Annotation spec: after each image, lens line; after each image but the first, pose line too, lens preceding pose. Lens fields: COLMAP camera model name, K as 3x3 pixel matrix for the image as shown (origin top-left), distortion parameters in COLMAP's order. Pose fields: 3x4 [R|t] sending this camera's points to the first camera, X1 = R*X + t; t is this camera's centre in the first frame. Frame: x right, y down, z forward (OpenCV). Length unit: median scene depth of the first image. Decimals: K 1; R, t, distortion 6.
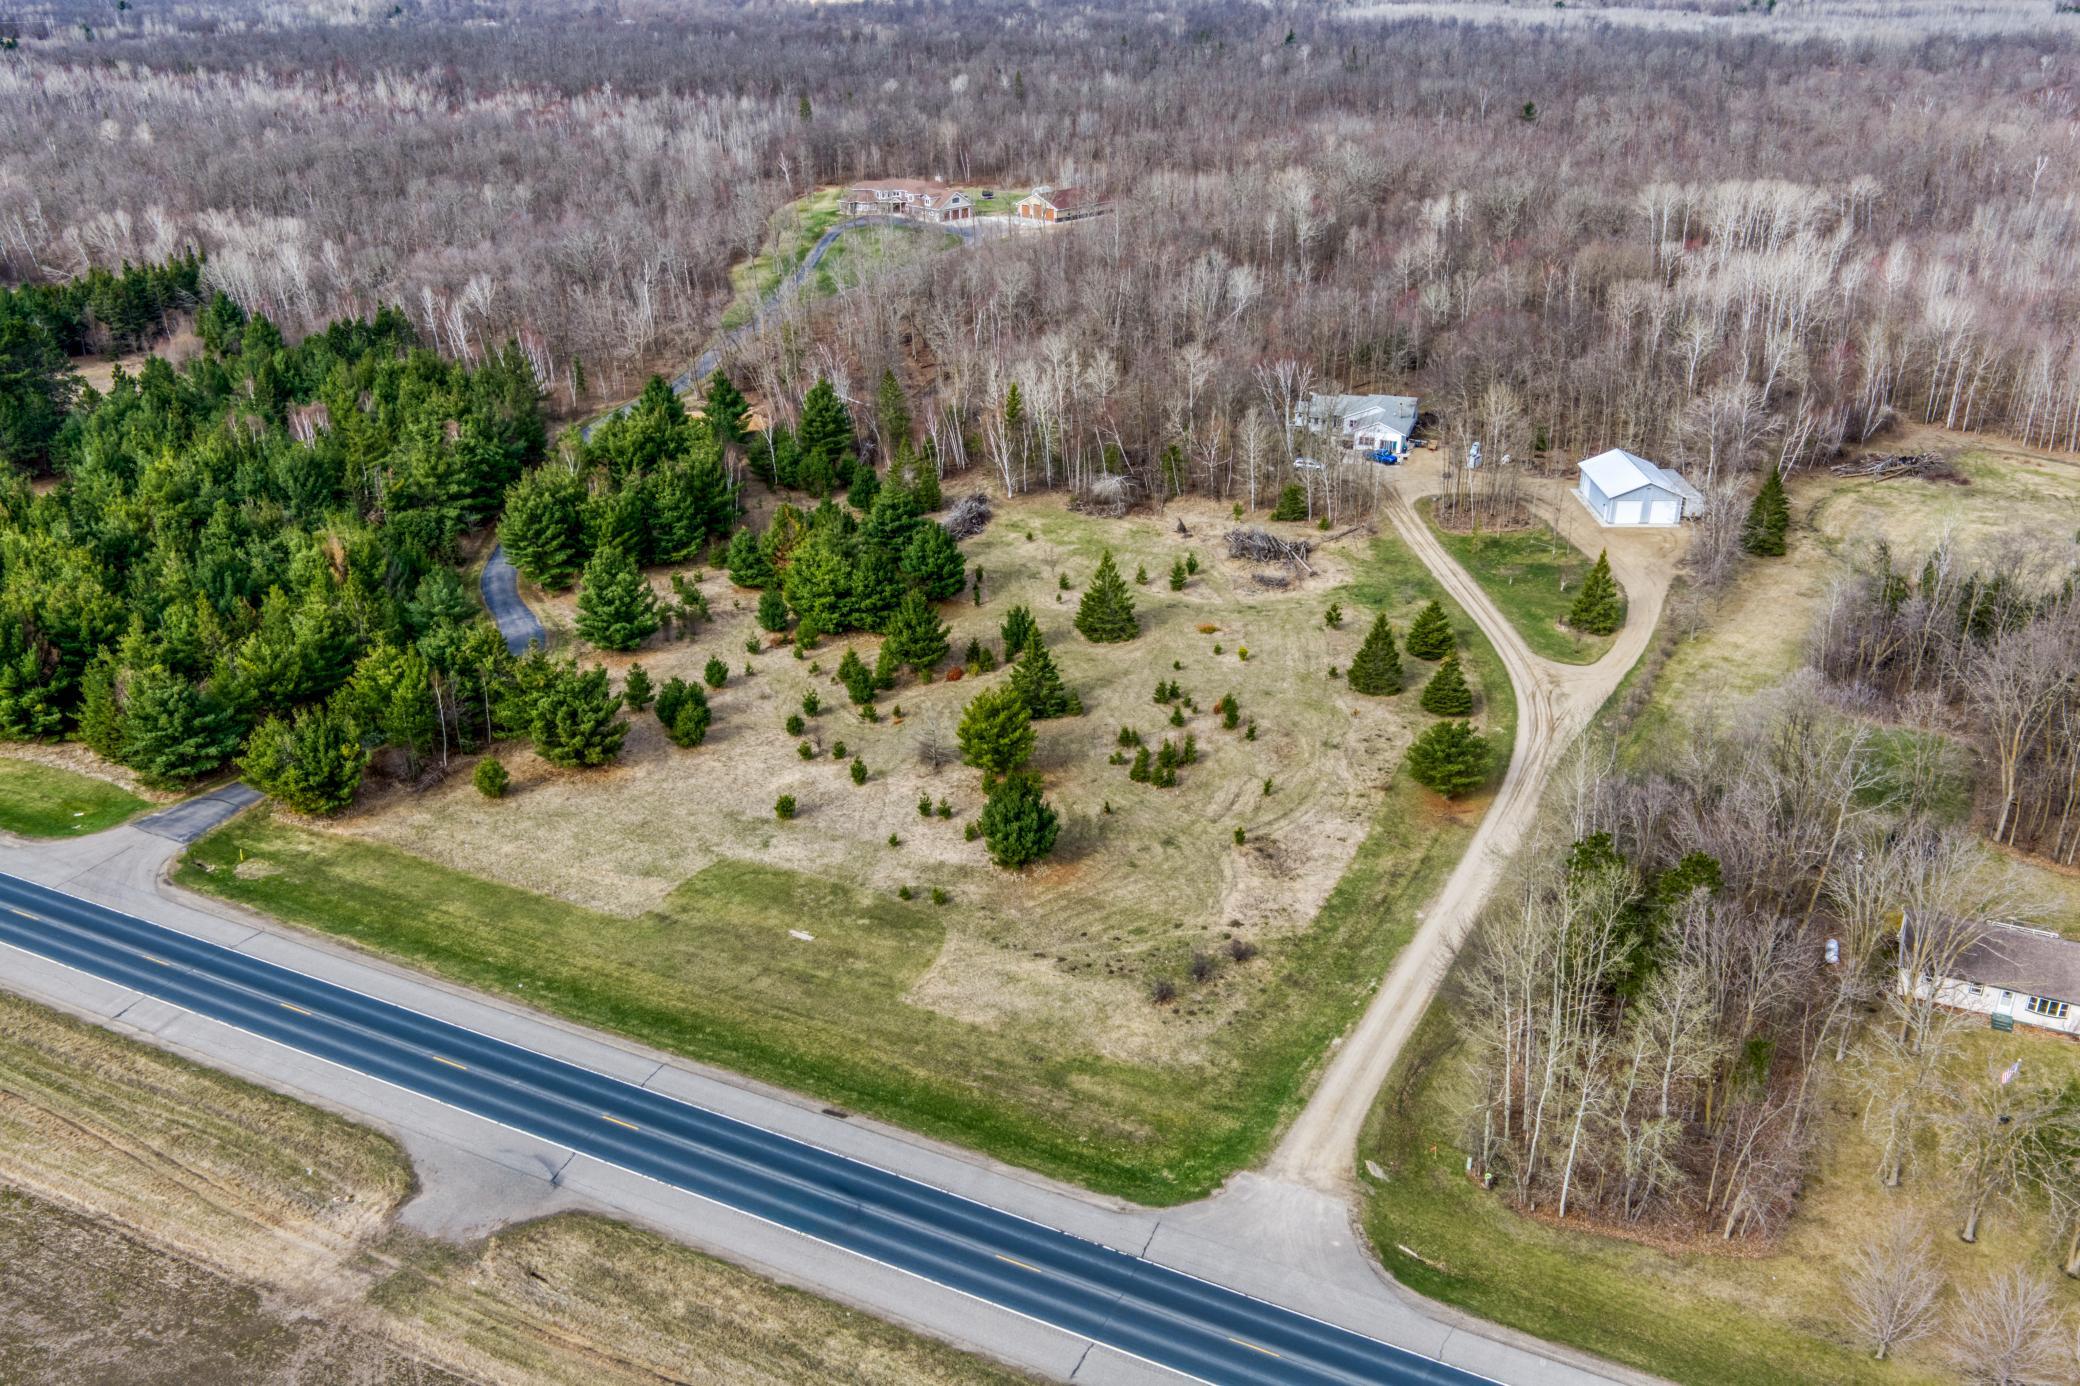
lens RADIAL K [[1711.4, 0, 1026.7], [0, 1711.4, 699.6], [0, 0, 1]] dist [0.041307, -0.049160]
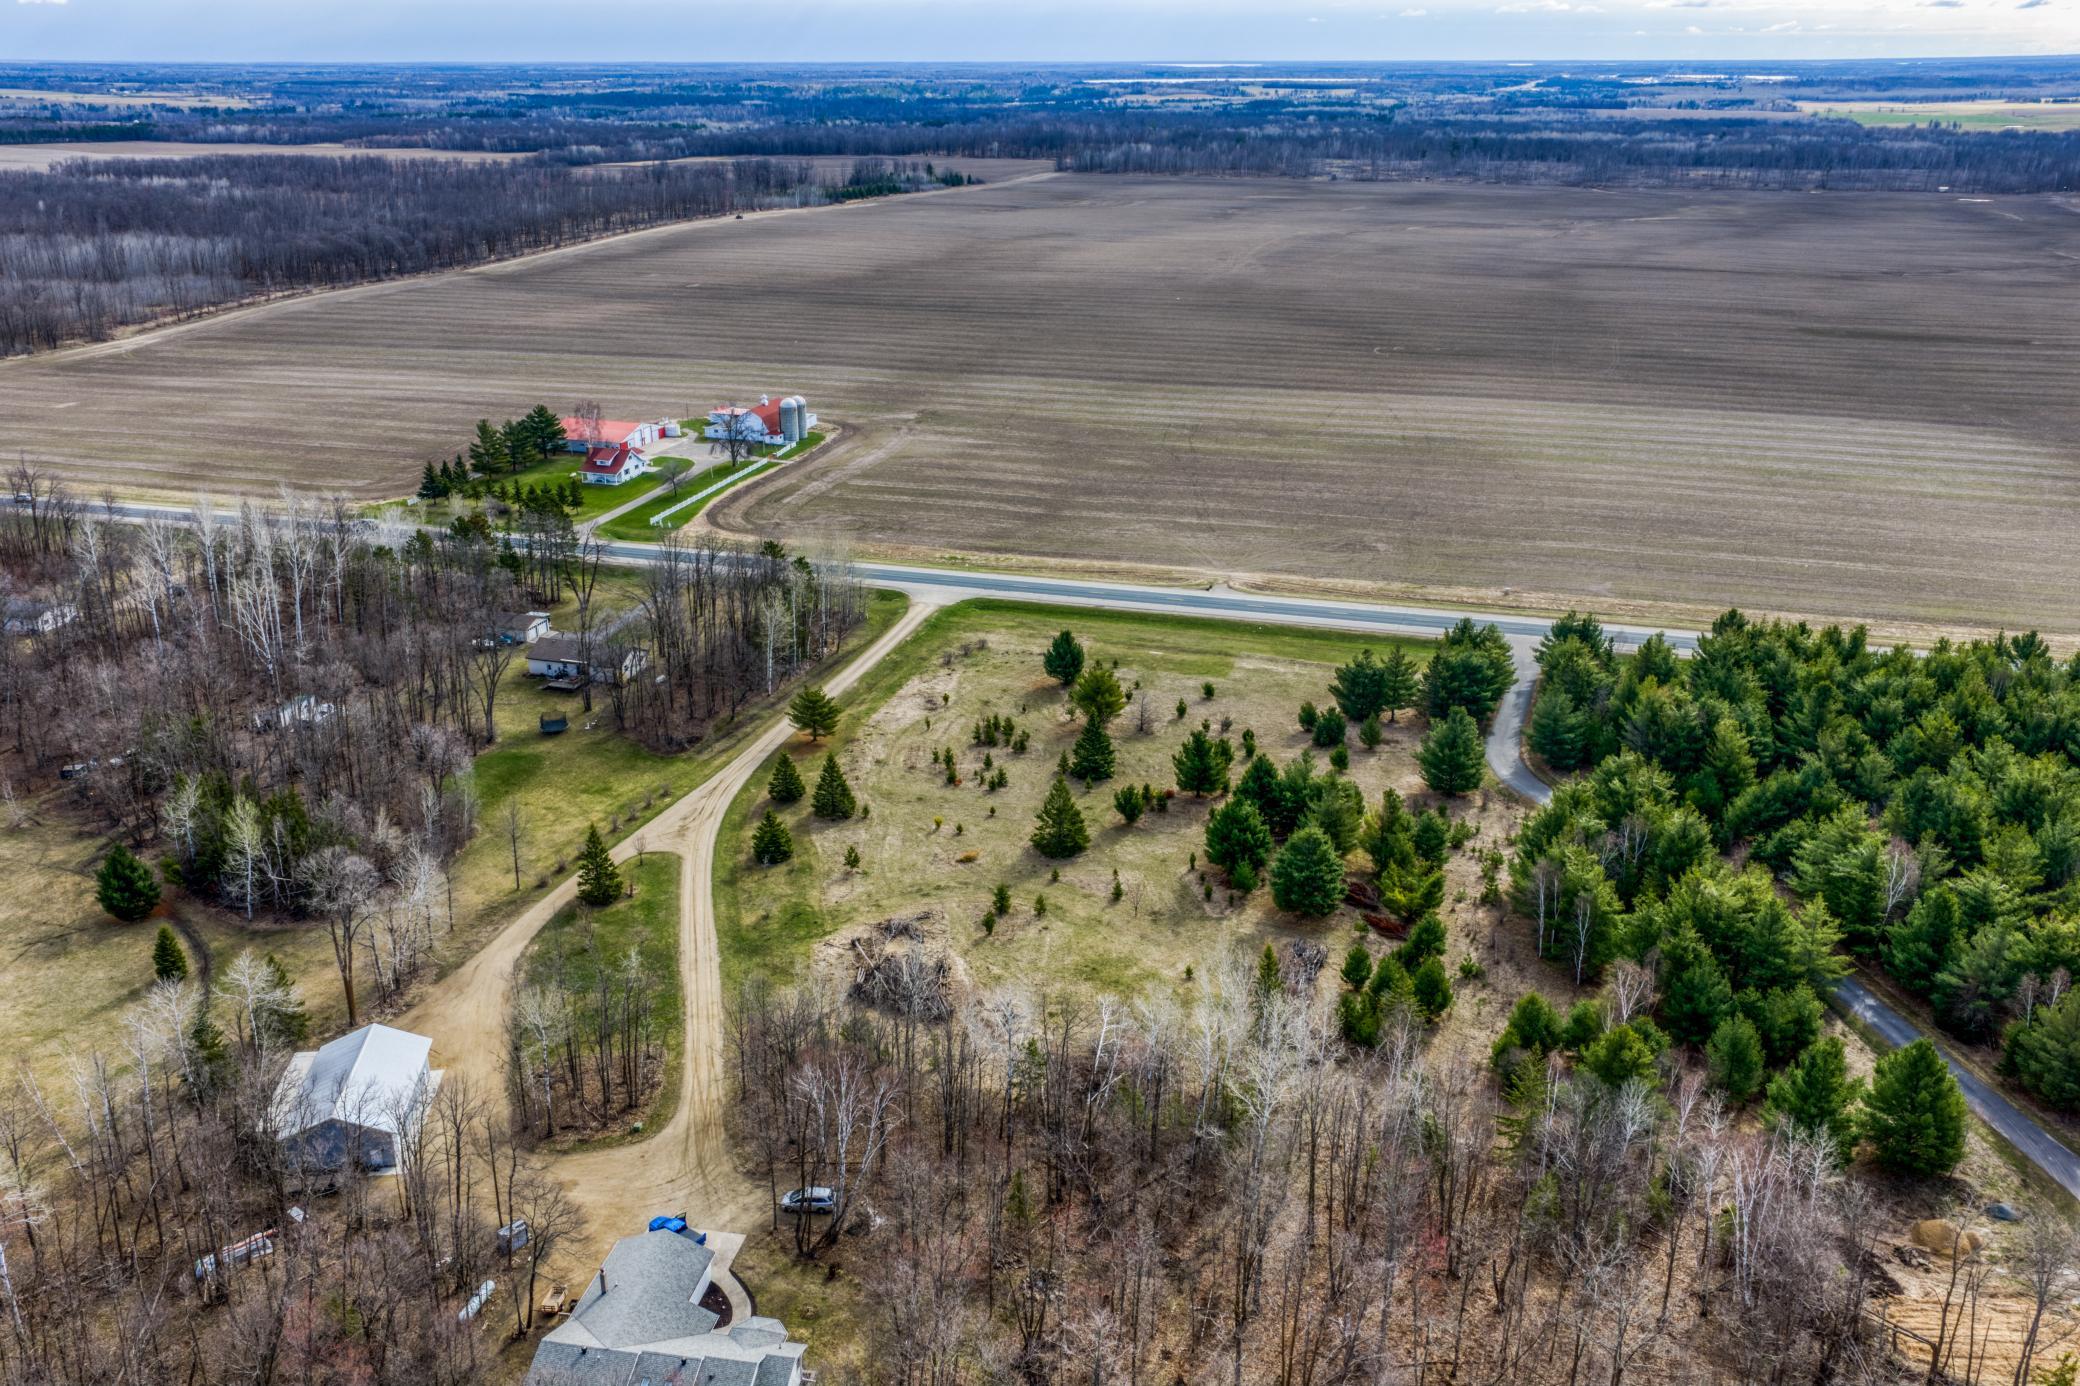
lens RADIAL K [[1711.4, 0, 1048.4], [0, 1711.4, 685.8], [0, 0, 1]] dist [0.041307, -0.049160]
pose [[-0.987972, 0.063293, -0.141086, 0.291096], [-0.054808, 0.709830, 0.702237, -1.271197], [0.144594, 0.701524, -0.697823, 2.426595]]
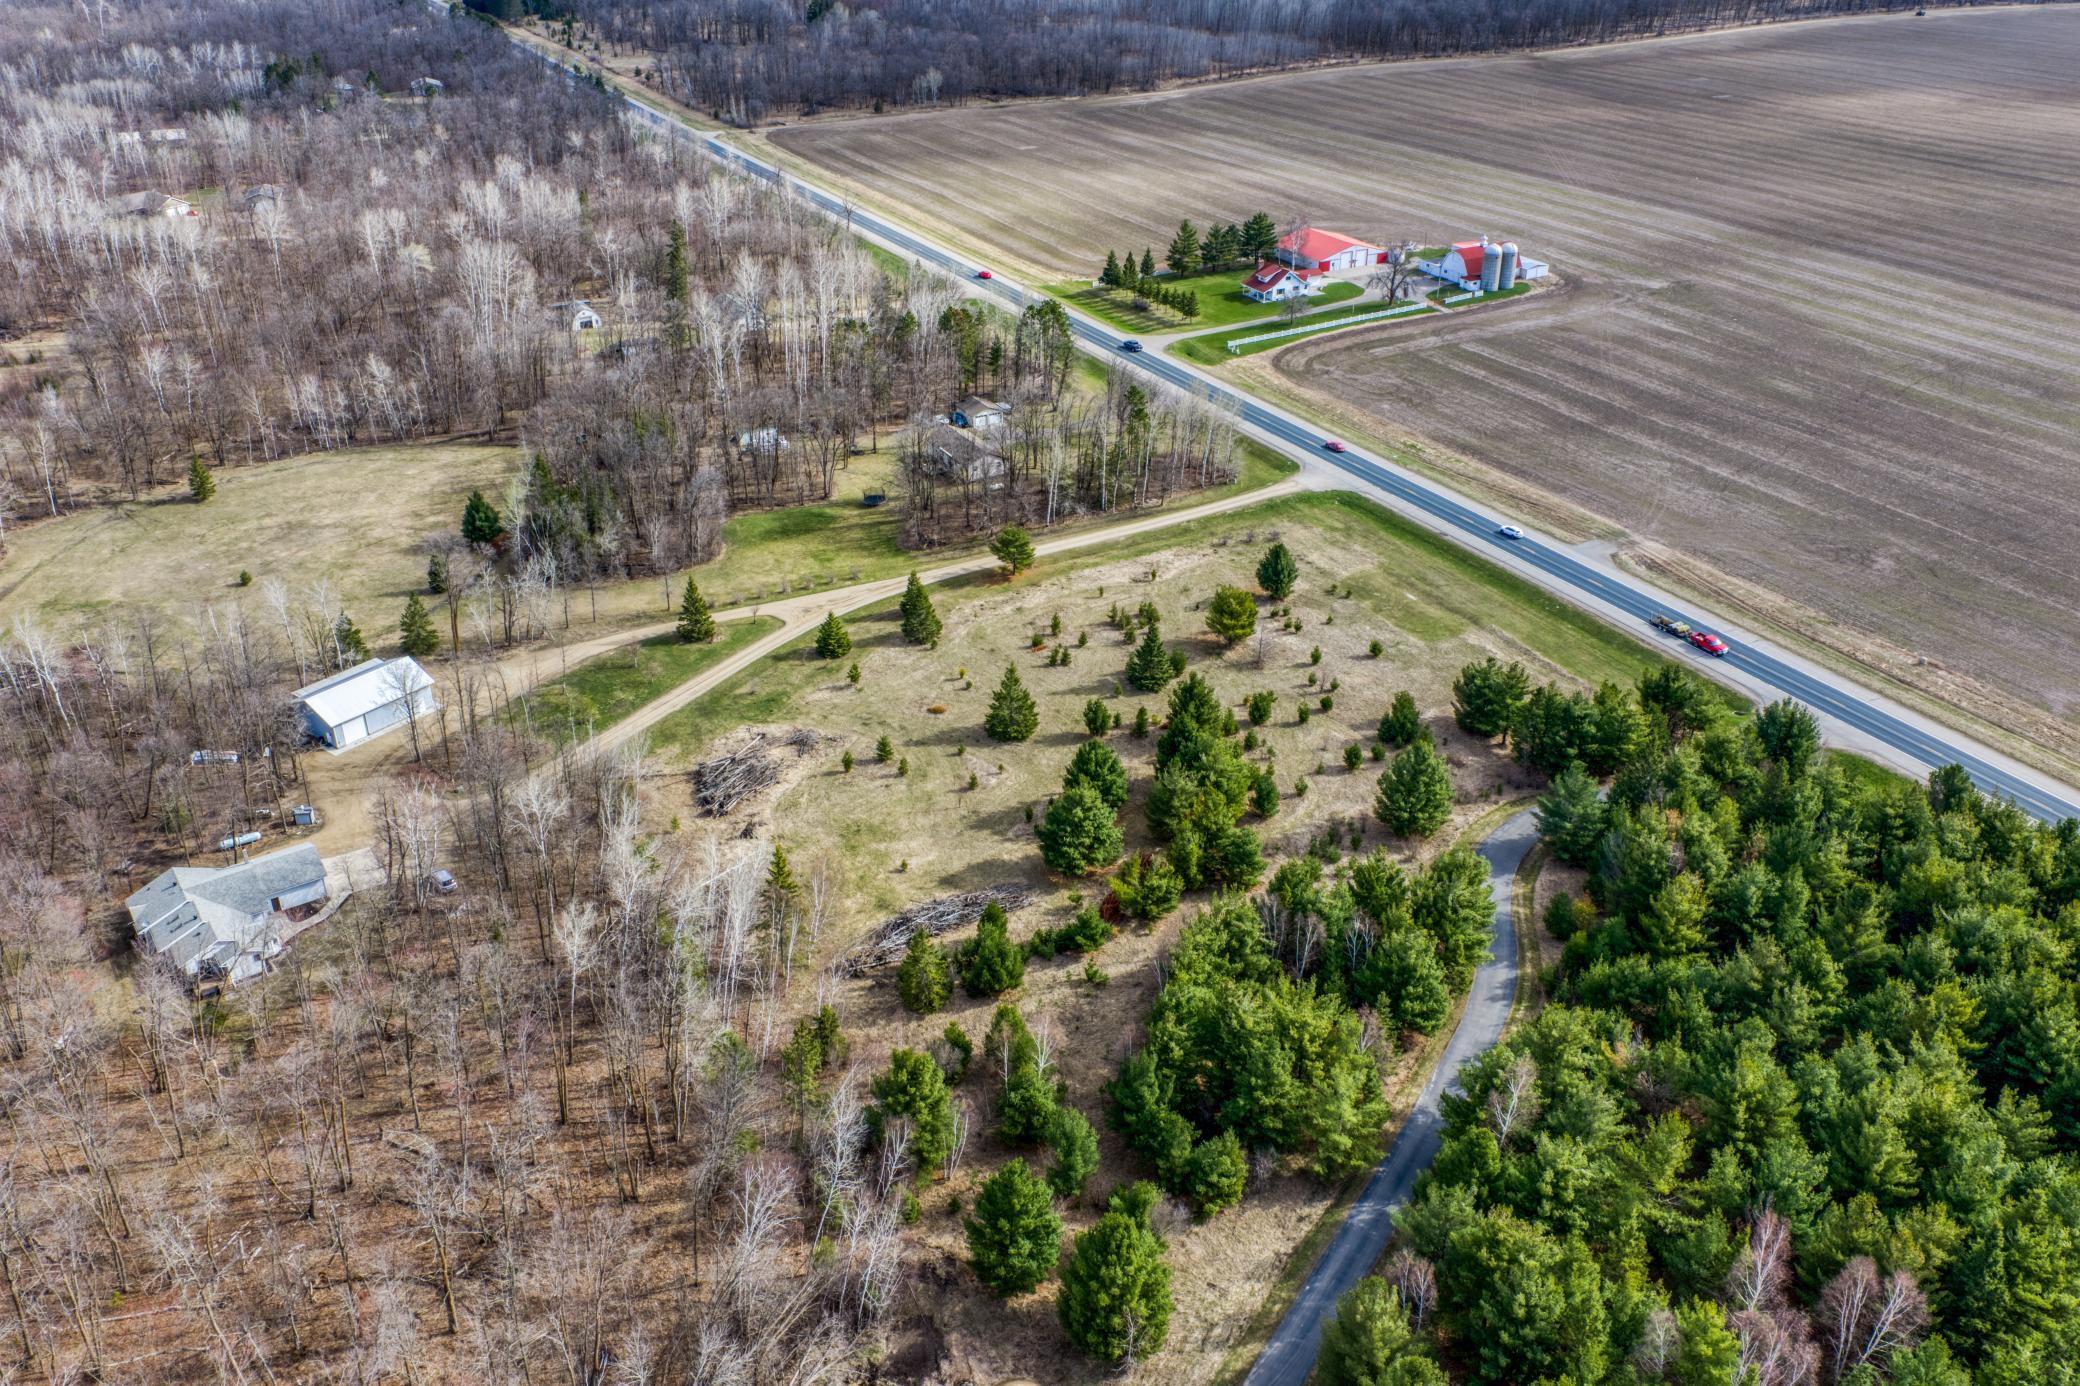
lens RADIAL K [[1711.4, 0, 1043.0], [0, 1711.4, 701.9], [0, 0, 1]] dist [0.041307, -0.049160]
pose [[-0.817396, -0.268413, 0.509724, -0.798466], [0.244558, 0.639450, 0.728900, -1.280216], [-0.521589, 0.720456, -0.457042, 2.155080]]
